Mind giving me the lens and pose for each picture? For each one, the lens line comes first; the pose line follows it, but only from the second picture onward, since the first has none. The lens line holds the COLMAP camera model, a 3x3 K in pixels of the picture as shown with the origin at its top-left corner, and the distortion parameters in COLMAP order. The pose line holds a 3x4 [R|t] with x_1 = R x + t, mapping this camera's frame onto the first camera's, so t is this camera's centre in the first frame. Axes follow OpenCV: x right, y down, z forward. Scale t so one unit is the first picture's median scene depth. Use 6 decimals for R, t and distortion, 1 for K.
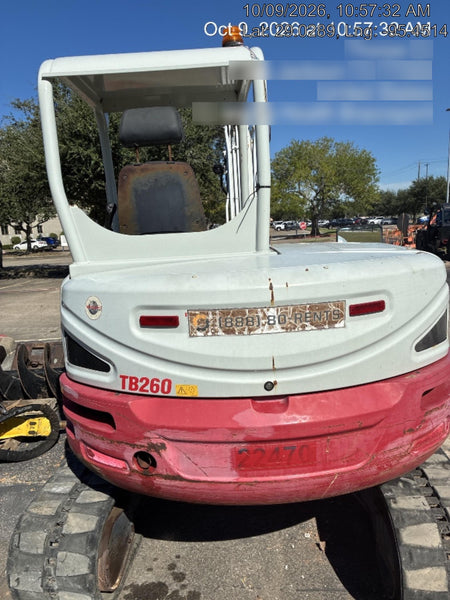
lens RADIAL K [[449.9, 0, 220.6], [0, 449.9, 298.0], [0, 0, 1]] dist [0.042553, -0.063534]
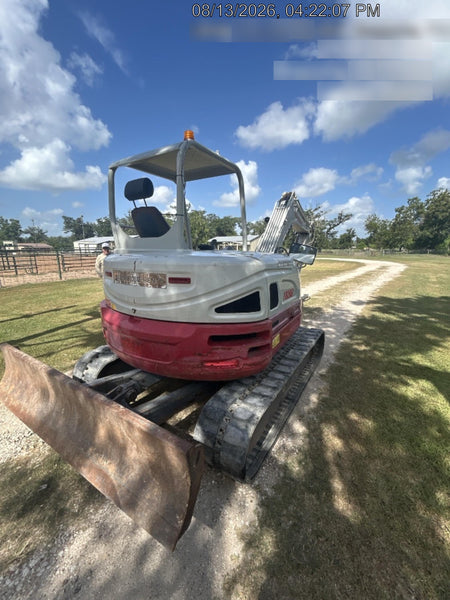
lens RADIAL K [[242.7, 0, 226.2], [0, 242.7, 298.1], [0, 0, 1]] dist [-0.001233, -0.000368]
pose [[0.850867, 0.169118, -0.497417, 0.956404], [-0.146574, 0.985595, 0.084371, -0.017152], [0.504521, 0.001120, 0.863399, 0.245813]]
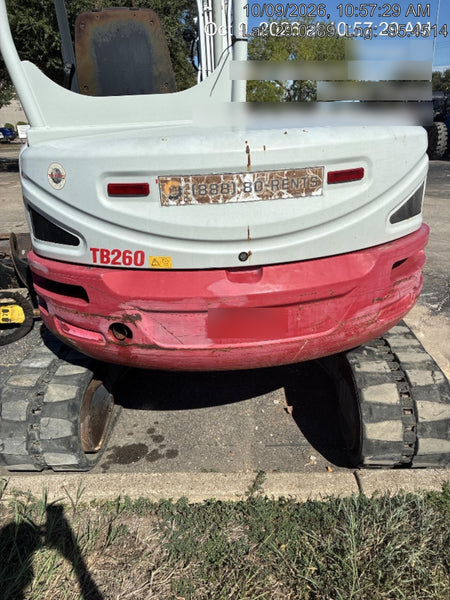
lens RADIAL K [[450.5, 0, 221.1], [0, 450.5, 297.3], [0, 0, 1]] dist [0.028280, -0.034946]
pose [[0.998092, -0.011858, 0.060598, -0.003190], [-0.001683, 0.975799, 0.218665, 0.063524], [-0.061725, -0.218349, 0.973917, 0.017575]]
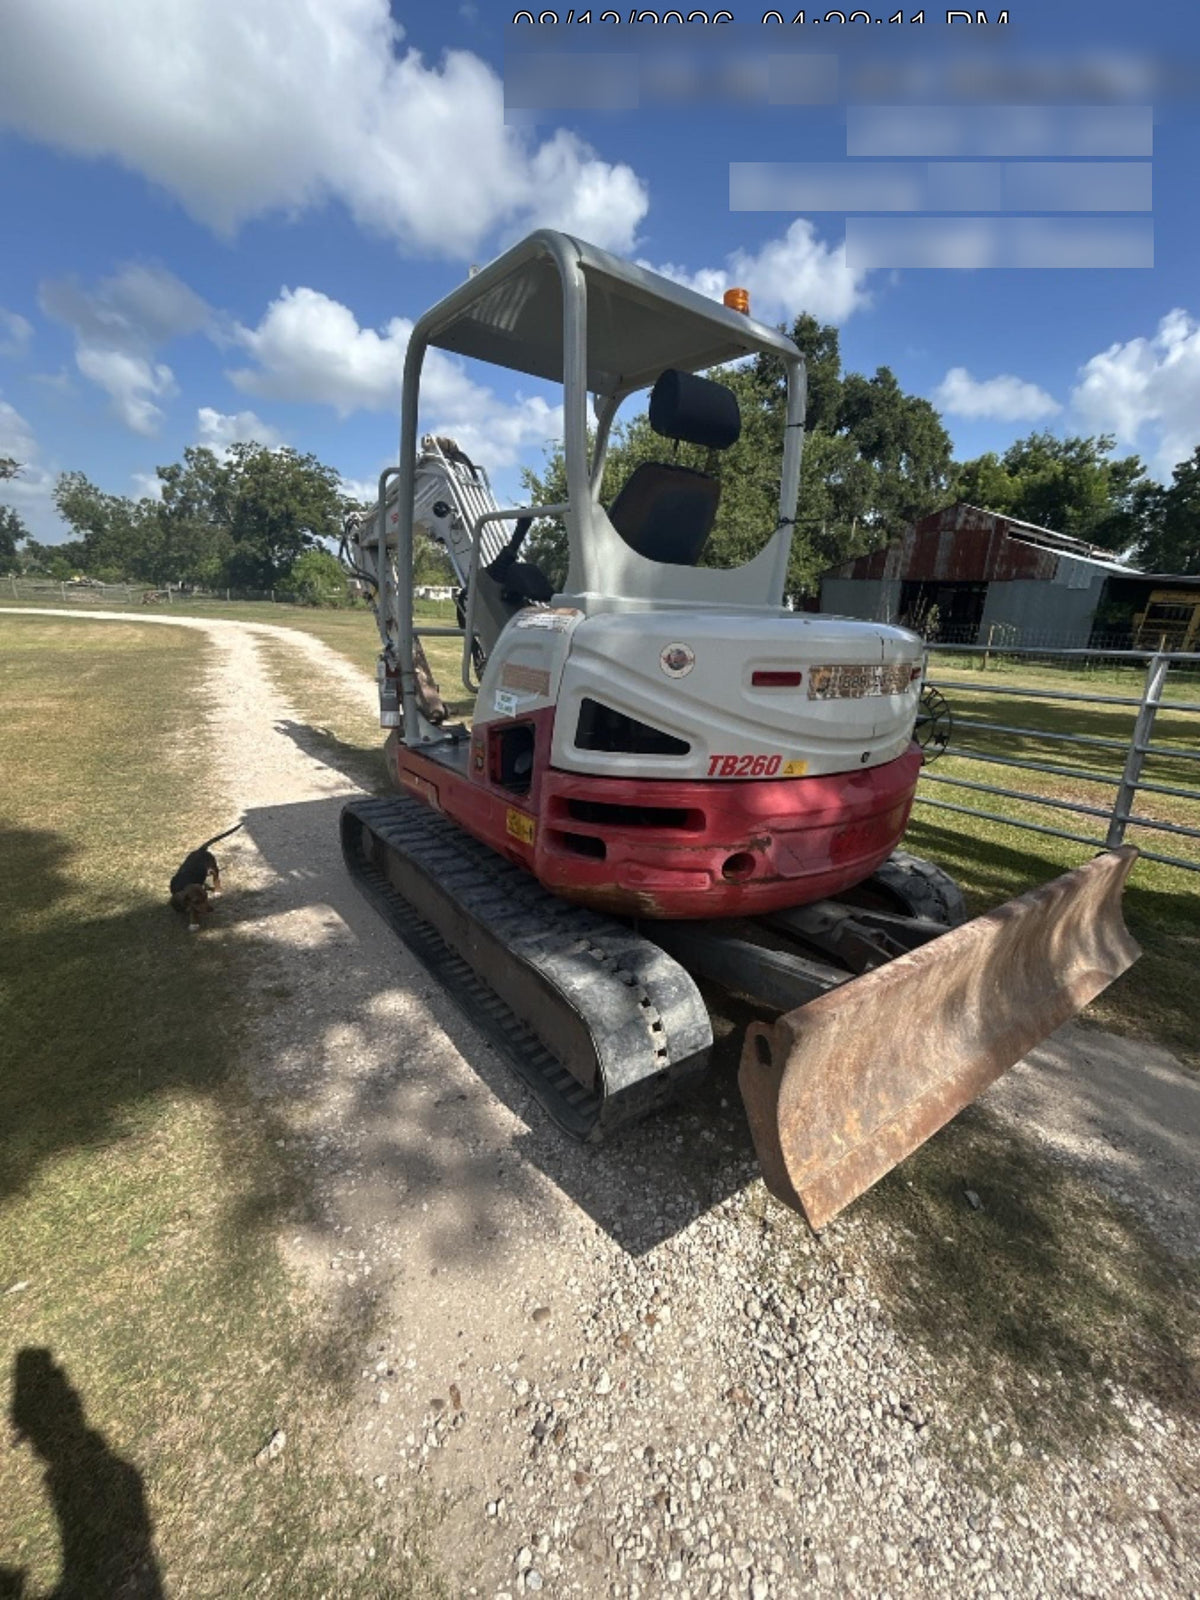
lens RADIAL K [[647.2, 0, 586.0], [0, 647.2, 794.2], [0, 0, 1]] dist [-0.001233, -0.000368]
pose [[0.803735, -0.065257, 0.591398, -1.029925], [0.002674, 0.994353, 0.106086, 0.125147], [-0.594982, -0.083684, 0.799371, 0.292368]]
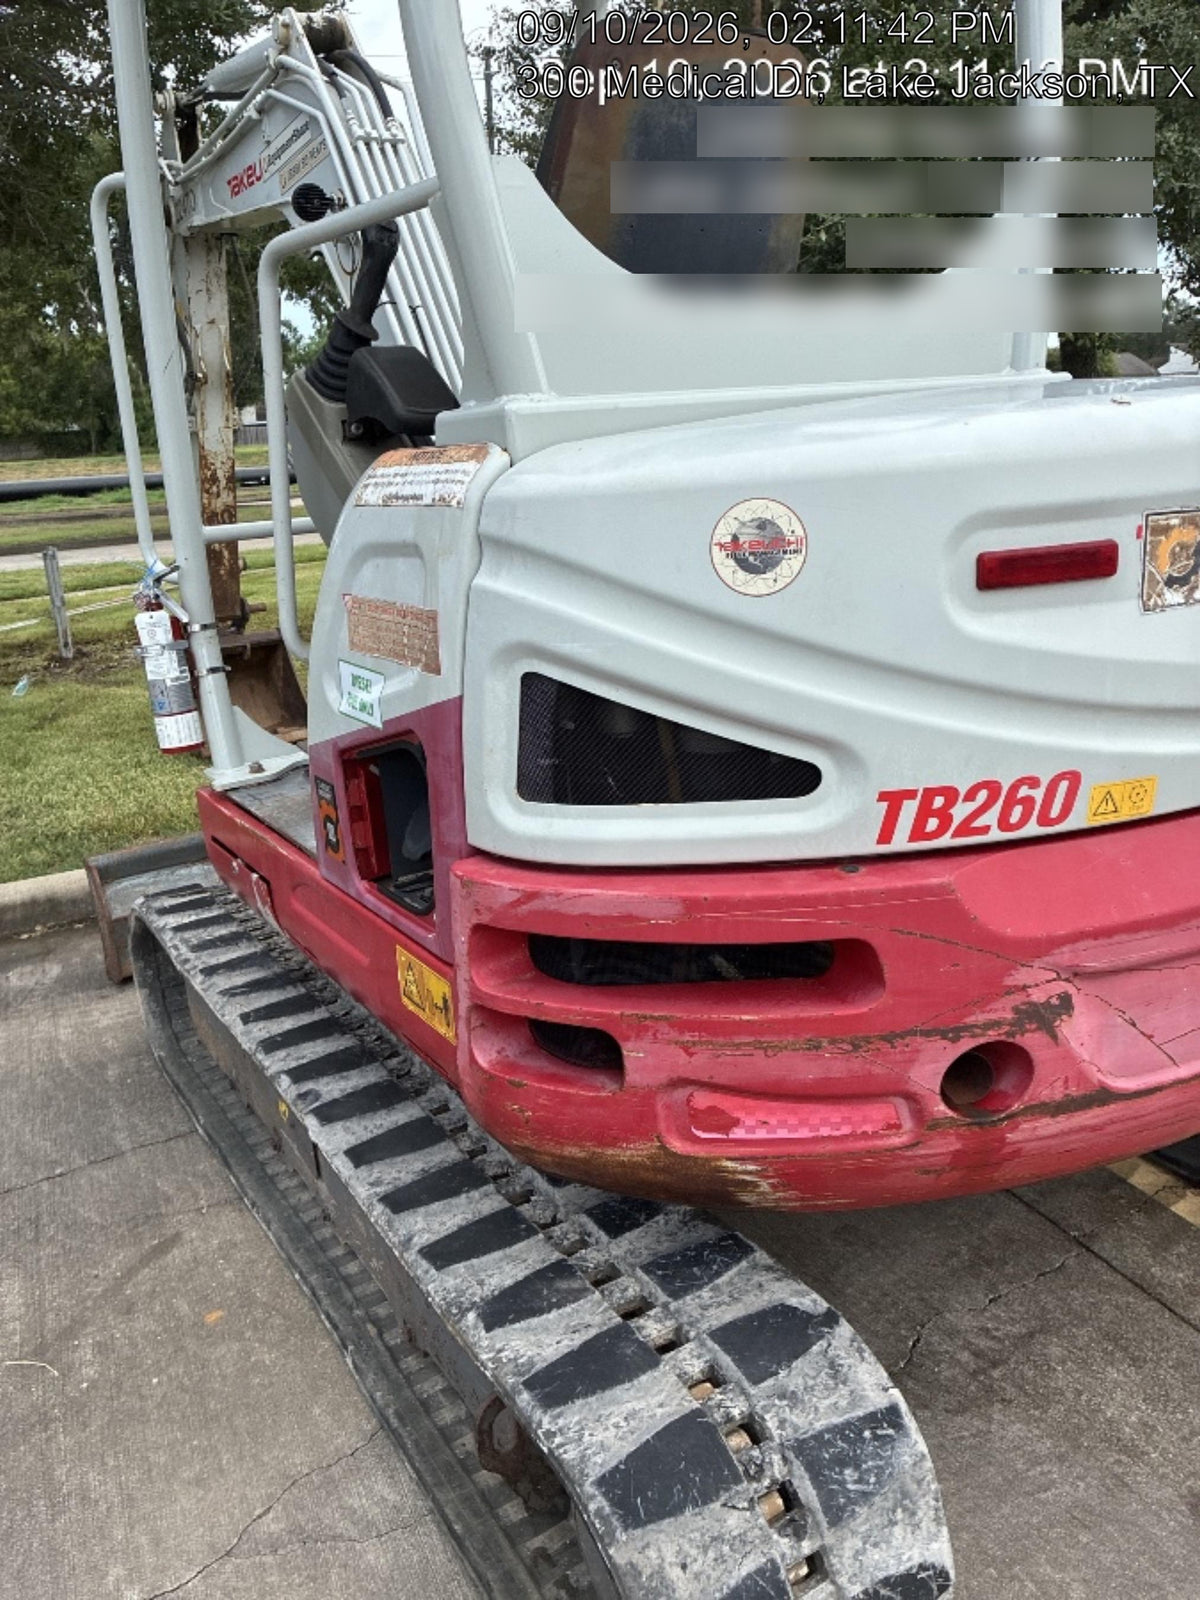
lens RADIAL K [[1201.5, 0, 563.7], [0, 1201.5, 780.7], [0, 0, 1]] dist [0.028280, -0.034946]
pose [[0.861721, -0.134930, 0.489113, -0.752657], [0.101368, 0.990340, 0.094612, 0.079834], [-0.497154, -0.031949, 0.867074, 0.488523]]
